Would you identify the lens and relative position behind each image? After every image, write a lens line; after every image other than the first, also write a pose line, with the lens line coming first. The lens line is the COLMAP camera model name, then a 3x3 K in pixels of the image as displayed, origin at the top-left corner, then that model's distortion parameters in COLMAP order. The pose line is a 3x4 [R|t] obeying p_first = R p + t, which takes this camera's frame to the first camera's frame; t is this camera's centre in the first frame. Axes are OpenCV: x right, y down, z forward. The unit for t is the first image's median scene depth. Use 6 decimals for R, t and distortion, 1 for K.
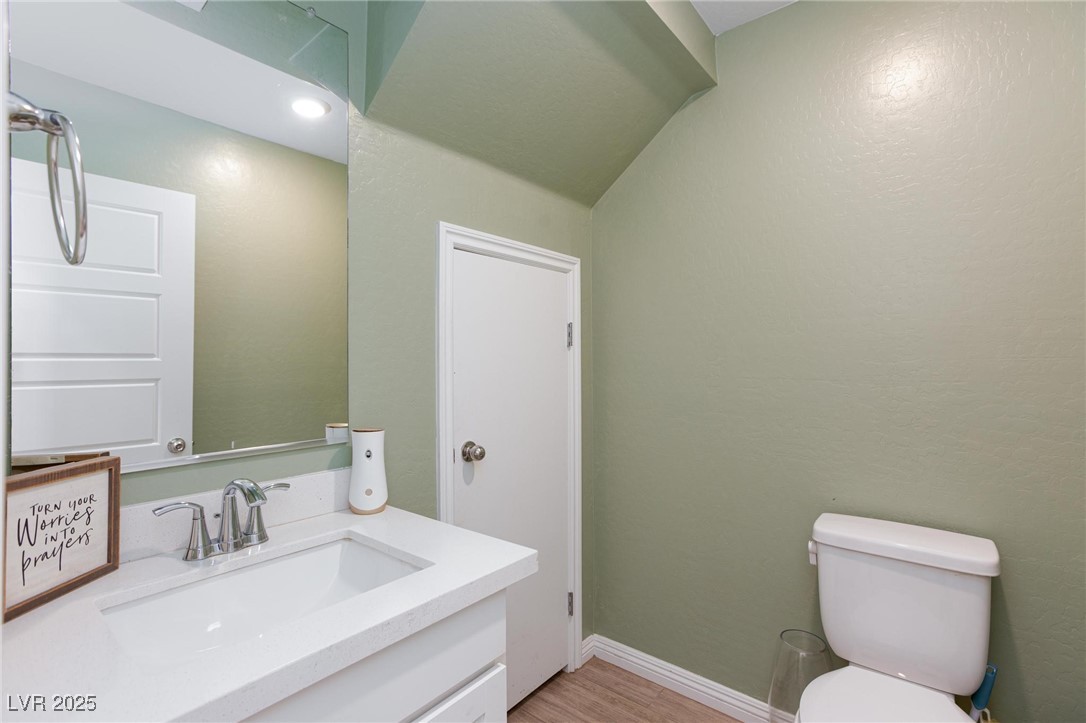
lens RADIAL K [[511.5, 0, 543.0], [0, 511.5, 361.5], [0, 0, 1]] dist [-0.019467, 0.000918]
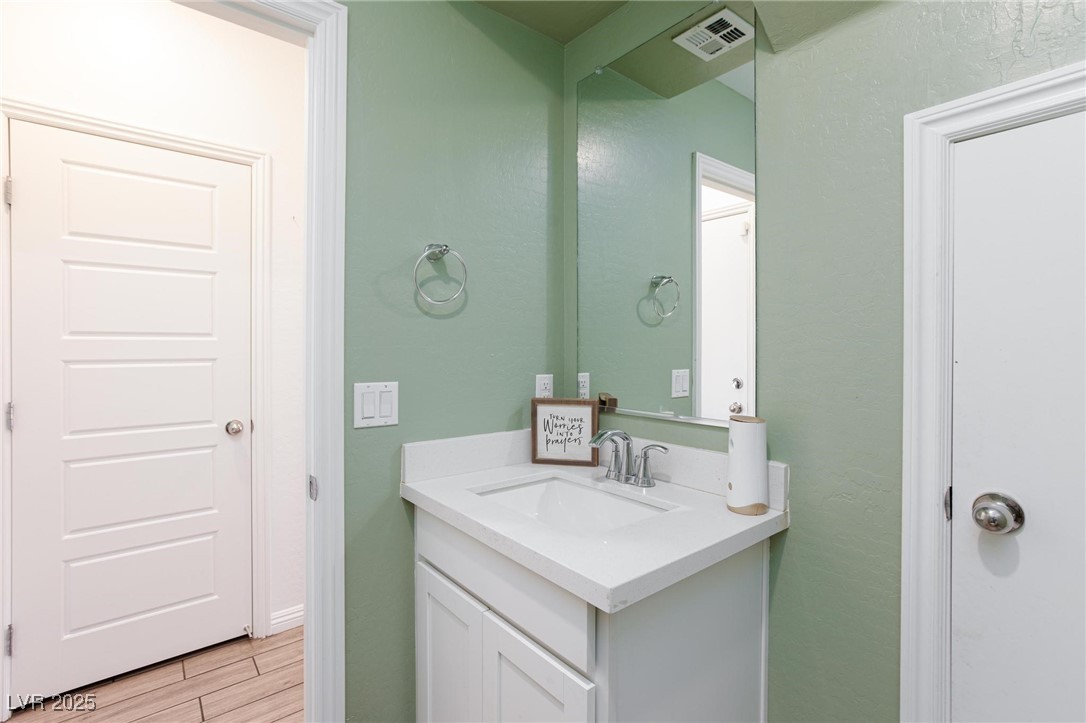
lens RADIAL K [[511.5, 0, 543.0], [0, 511.5, 361.5], [0, 0, 1]] dist [-0.019467, 0.000918]
pose [[-0.223376, 0.034095, -0.974136, 0.929216], [-0.000335, 0.999385, 0.035056, 0.001936], [0.974732, 0.008157, -0.223227, 1.329300]]
